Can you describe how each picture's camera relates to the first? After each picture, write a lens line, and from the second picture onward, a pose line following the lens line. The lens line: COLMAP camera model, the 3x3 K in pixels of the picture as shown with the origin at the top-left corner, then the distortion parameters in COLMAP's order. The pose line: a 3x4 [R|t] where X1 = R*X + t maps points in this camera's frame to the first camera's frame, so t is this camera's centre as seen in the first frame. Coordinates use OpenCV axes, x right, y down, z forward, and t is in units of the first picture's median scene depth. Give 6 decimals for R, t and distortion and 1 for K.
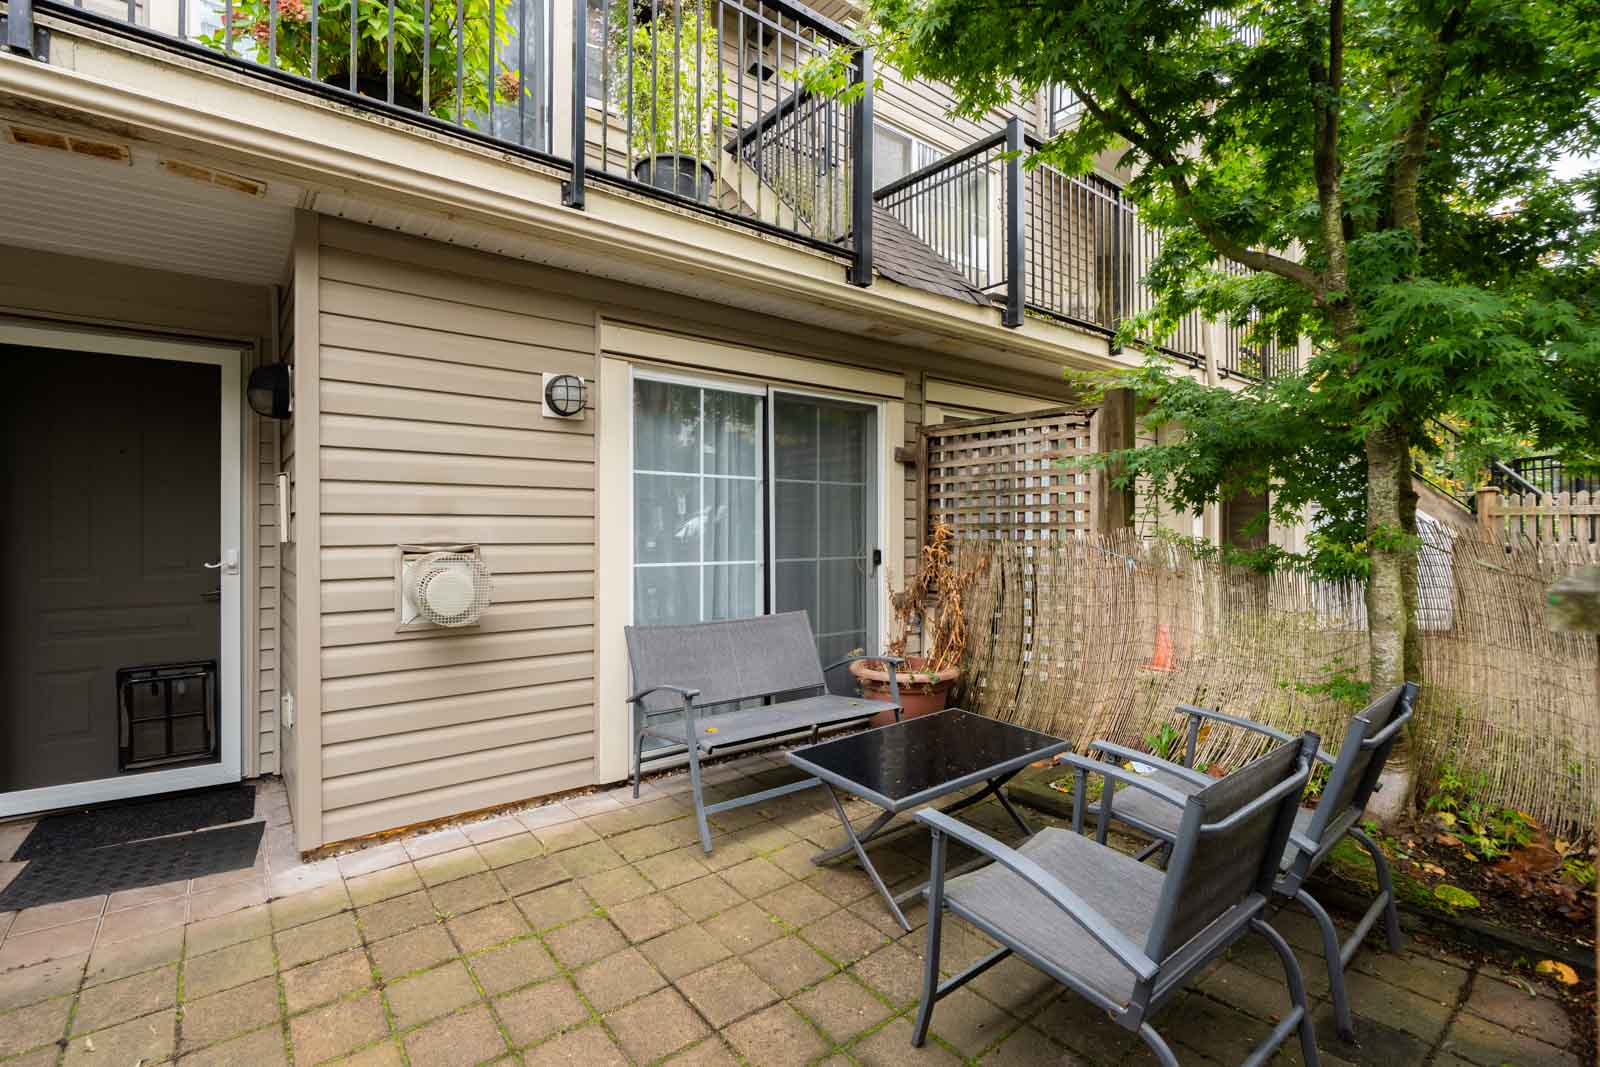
lens RADIAL K [[718.6, 0, 734.6], [0, 718.6, 530.9], [0, 0, 1]] dist [-0.001770, -0.000677]
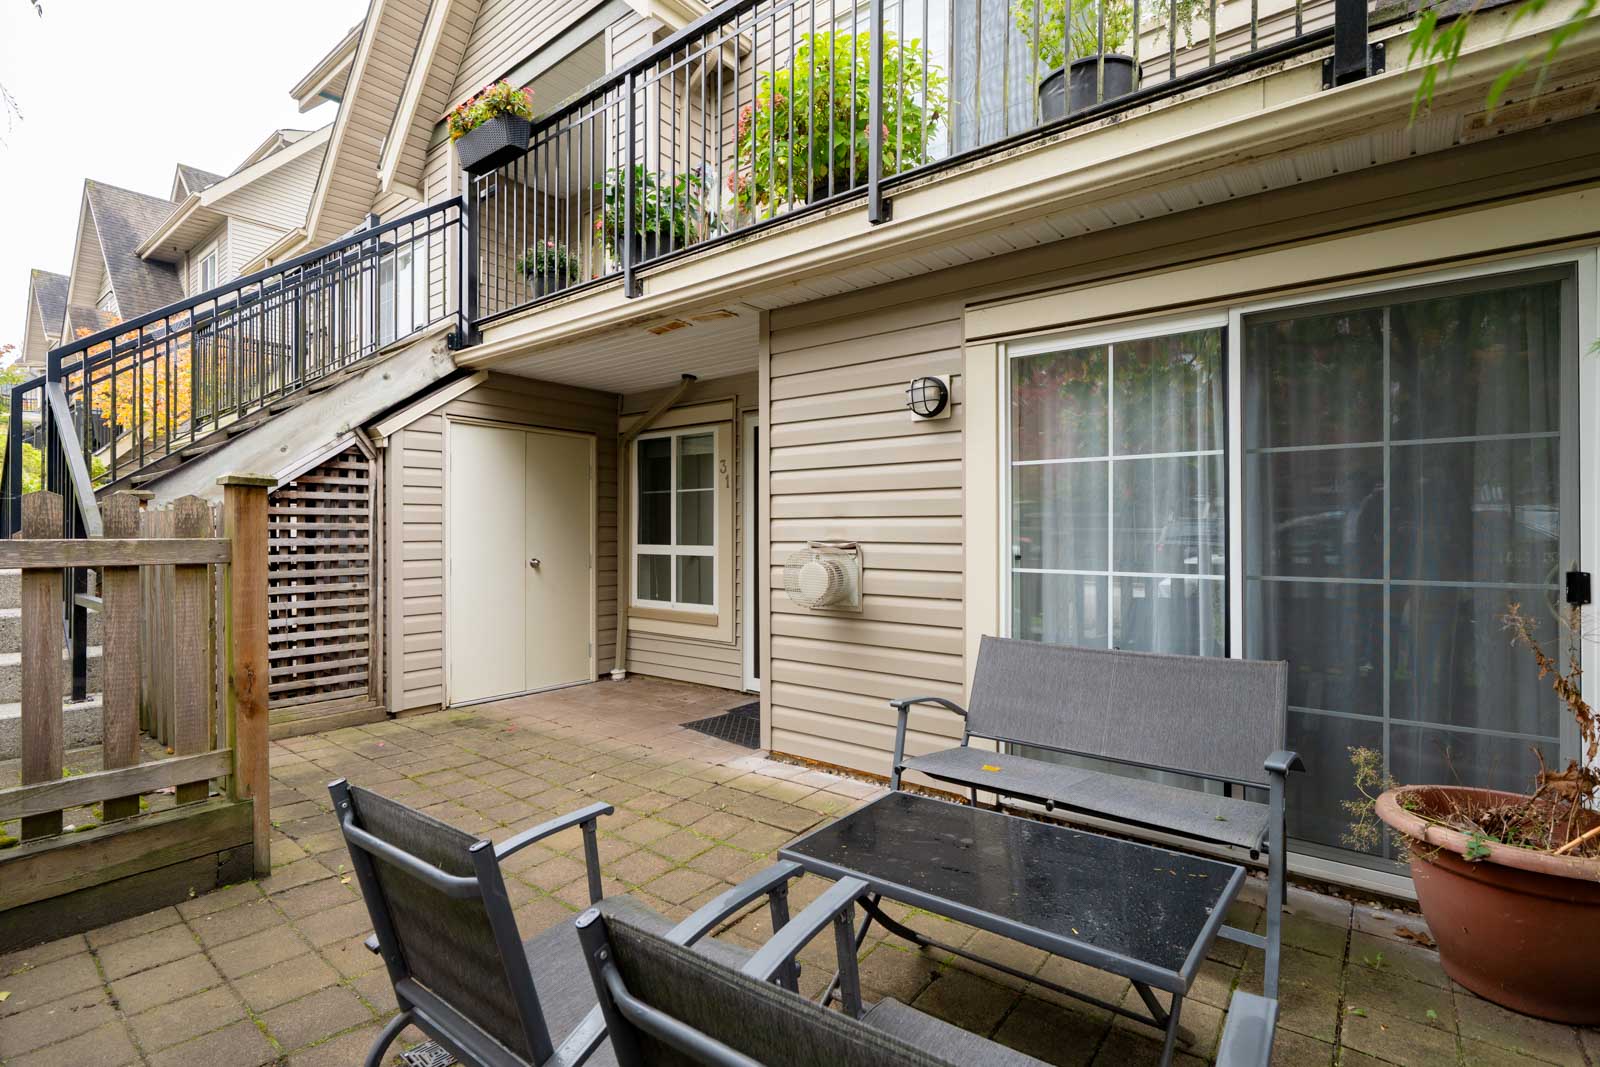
lens RADIAL K [[718.6, 0, 734.6], [0, 718.6, 530.9], [0, 0, 1]] dist [-0.001770, -0.000677]
pose [[0.257389, -0.000029, -0.966308, 0.650821], [-0.000351, 1.000000, -0.000124, 0.000878], [0.966308, 0.000371, 0.257389, 0.459619]]
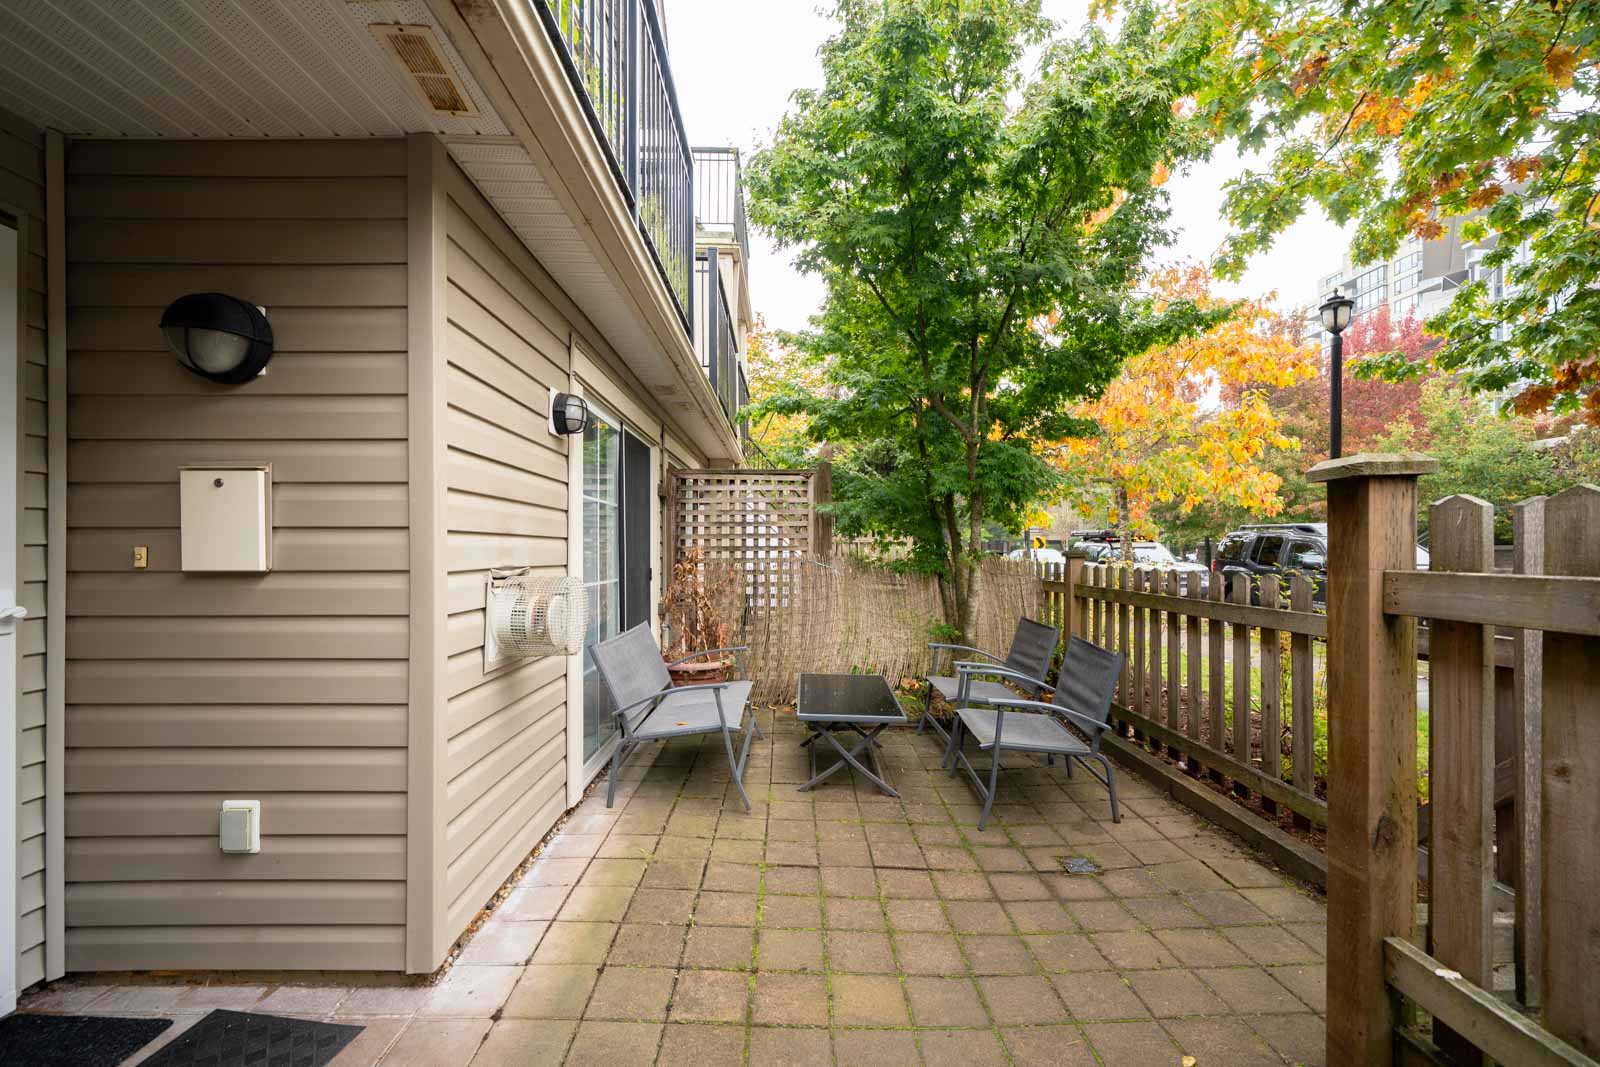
lens RADIAL K [[665.4, 0, 797.7], [0, 665.4, 549.8], [0, 0, 1]] dist [0.000145, -0.000037]
pose [[0.573238, 0.000832, 0.819388, -0.780338], [-0.001260, 0.999999, -0.000134, -0.004701], [-0.819388, -0.000956, 0.573239, 0.219637]]
